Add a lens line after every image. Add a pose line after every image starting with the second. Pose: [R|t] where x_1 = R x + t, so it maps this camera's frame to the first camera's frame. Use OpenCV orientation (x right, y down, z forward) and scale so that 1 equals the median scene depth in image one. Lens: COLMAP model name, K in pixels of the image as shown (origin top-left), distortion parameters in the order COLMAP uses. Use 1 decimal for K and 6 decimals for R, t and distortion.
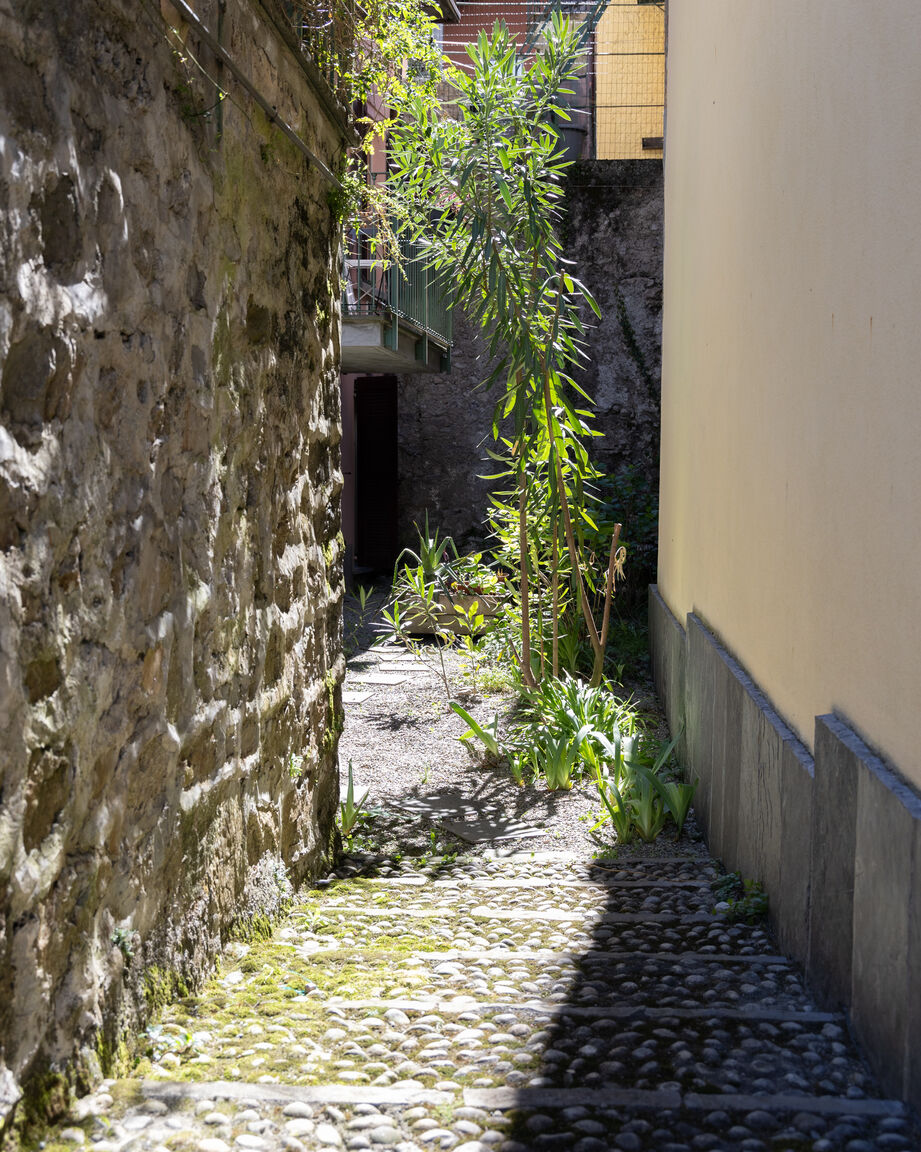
lens RADIAL K [[1274.1, 0, 461.2], [0, 1274.1, 575.4], [0, 0, 1]] dist [-0.074618, 0.000000]
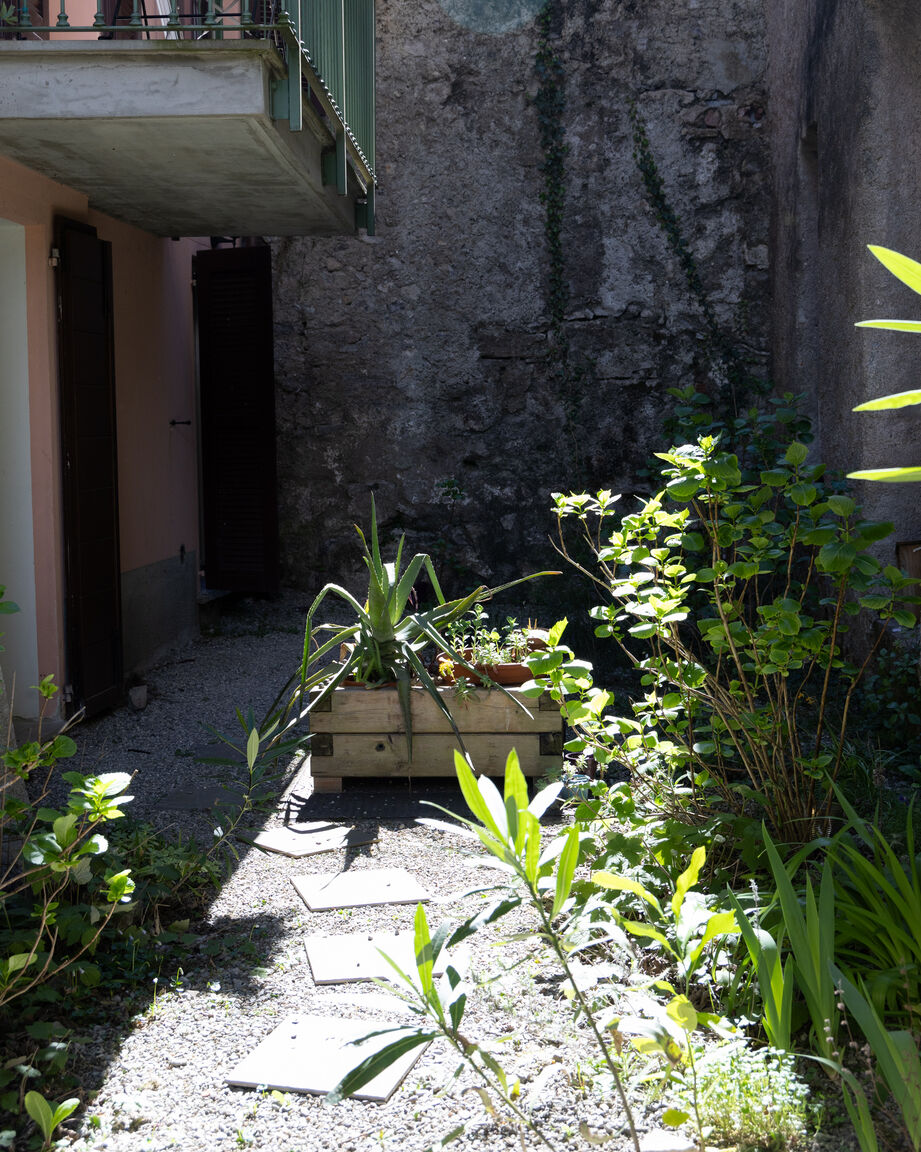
lens RADIAL K [[1445.4, 0, 461.8], [0, 1445.4, 571.5], [0, 0, 1]] dist [-0.026009, 0.000000]
pose [[0.994184, -0.023766, 0.105039, -0.033854], [0.021926, 0.999586, 0.018640, -0.022508], [-0.105439, -0.016229, 0.994293, 0.330811]]
